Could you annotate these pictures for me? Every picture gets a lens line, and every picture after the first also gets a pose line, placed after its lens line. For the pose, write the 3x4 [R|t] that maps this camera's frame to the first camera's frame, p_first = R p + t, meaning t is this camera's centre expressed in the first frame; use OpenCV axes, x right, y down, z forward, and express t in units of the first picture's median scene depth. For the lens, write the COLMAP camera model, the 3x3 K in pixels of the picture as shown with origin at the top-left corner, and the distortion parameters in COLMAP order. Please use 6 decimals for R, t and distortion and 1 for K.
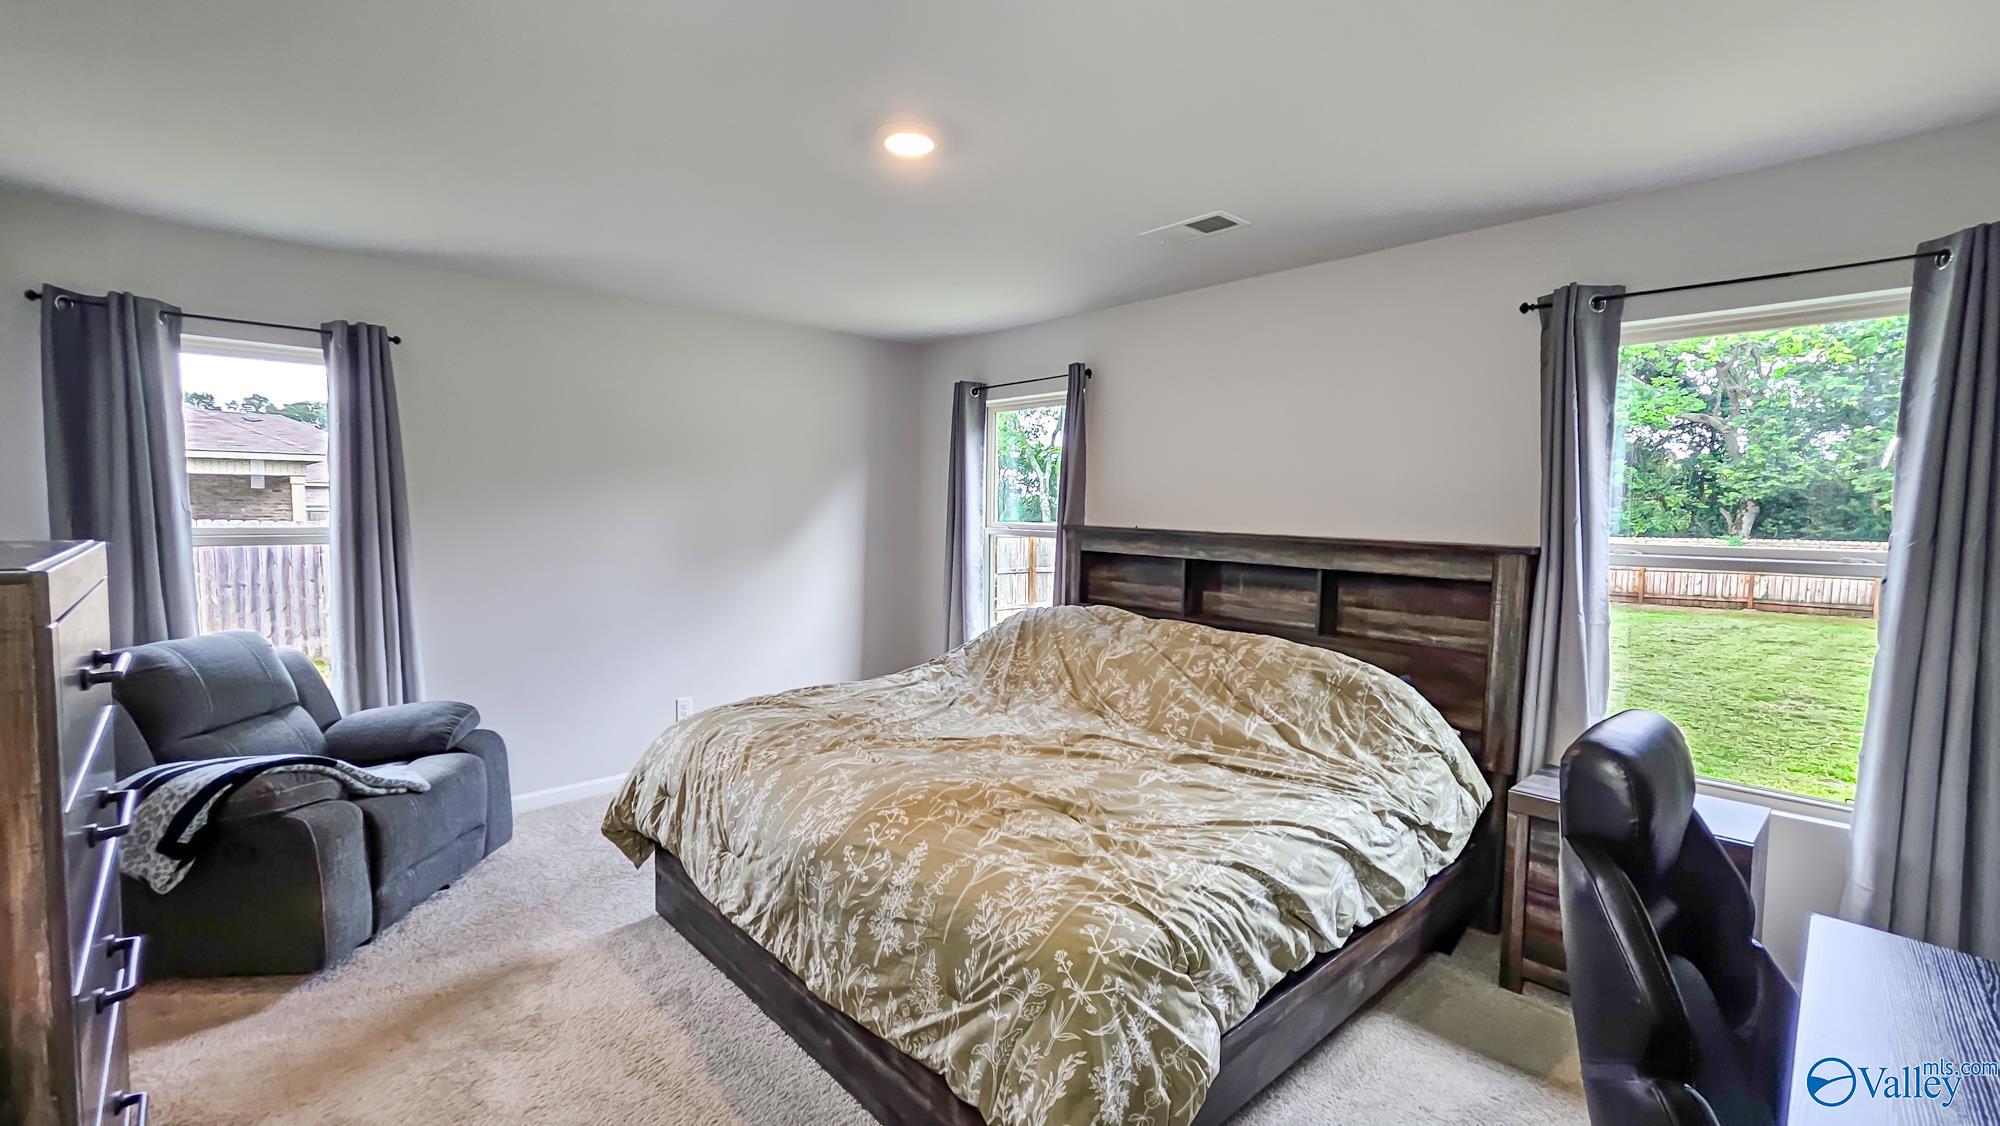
lens RADIAL K [[863.9, 0, 1011.7], [0, 863.9, 567.7], [0, 0, 1]] dist [0.005866, -0.001672]
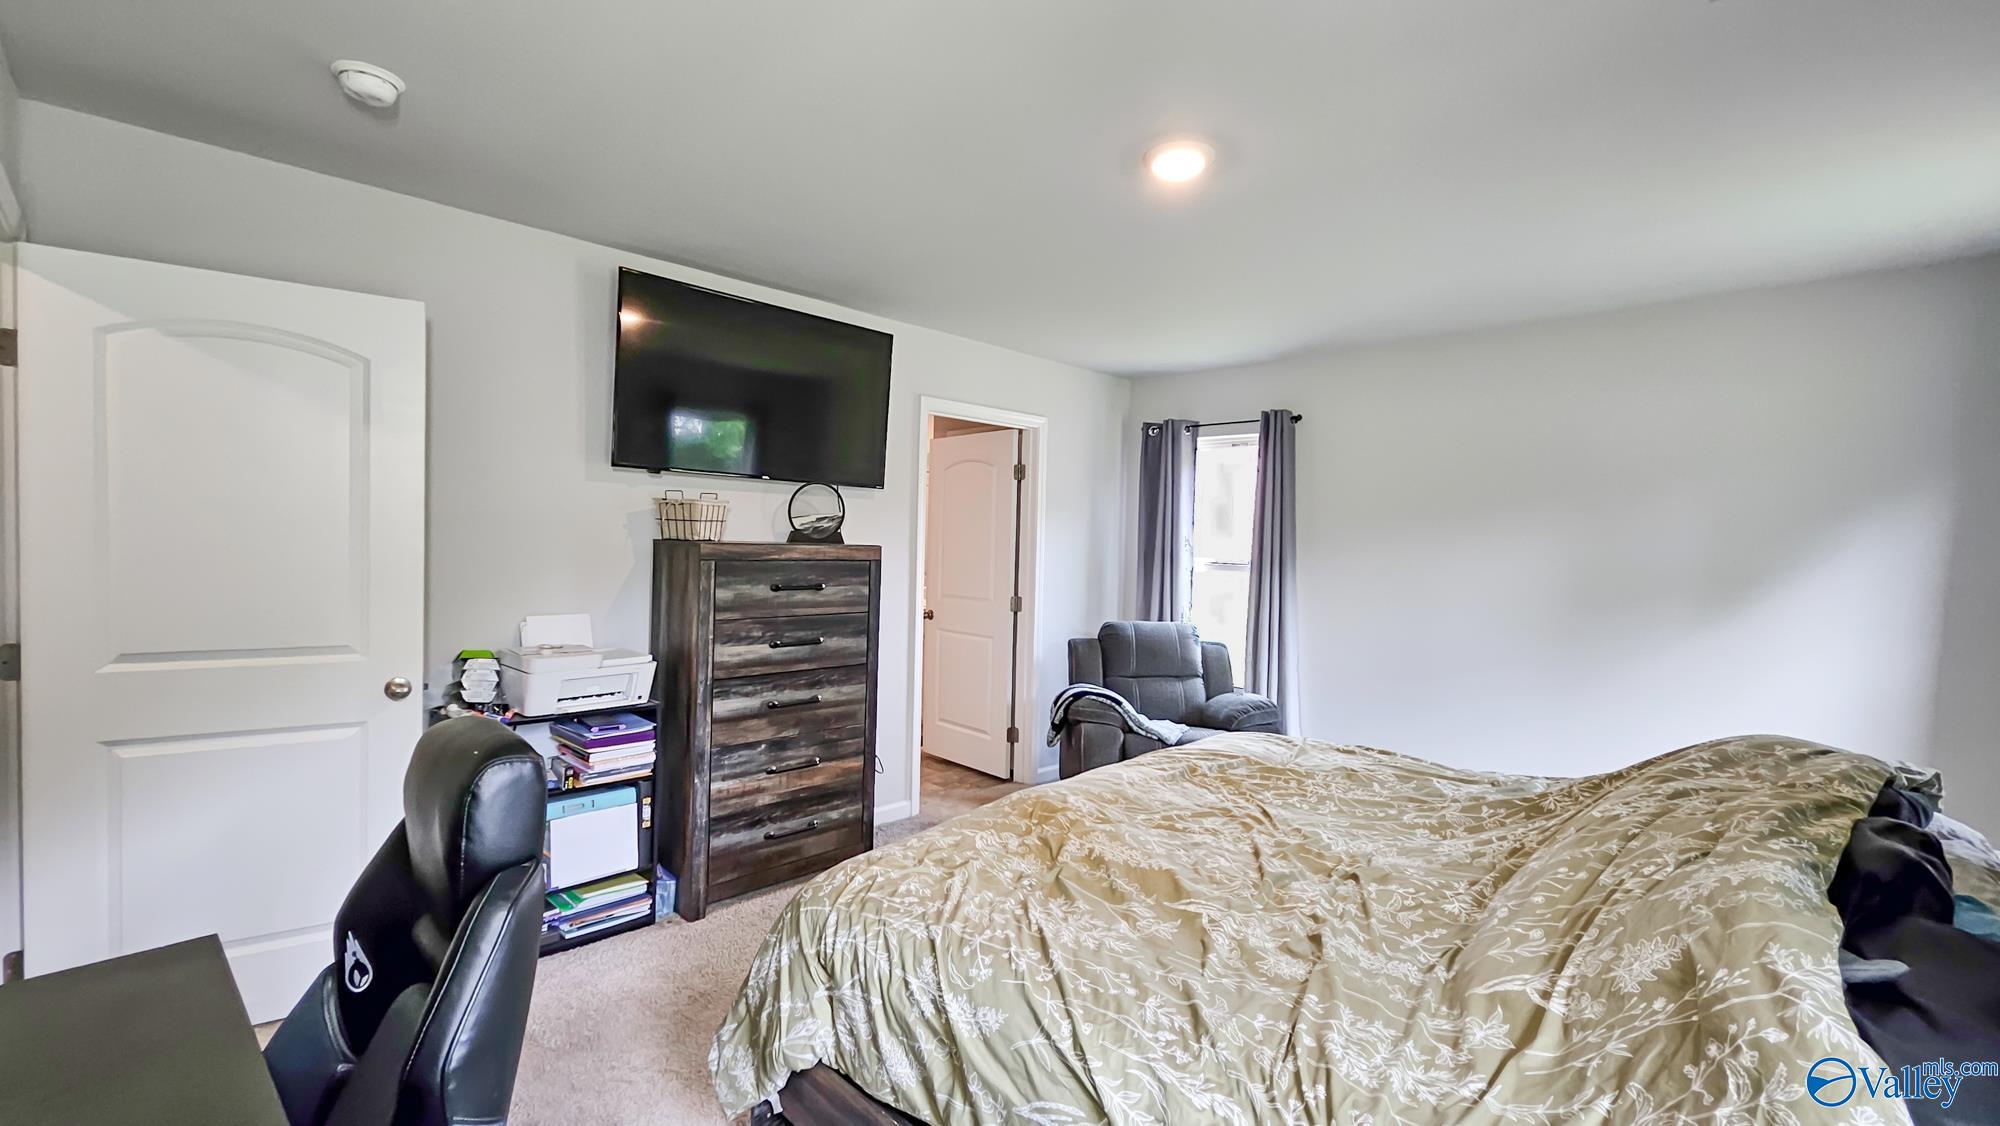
lens RADIAL K [[863.9, 0, 999.7], [0, 863.9, 564.7], [0, 0, 1]] dist [0.005866, -0.001672]
pose [[0.045477, 0.024313, -0.998669, 0.665837], [-0.091244, 0.995626, 0.020084, -0.032941], [0.994790, 0.090209, 0.047496, 0.595890]]
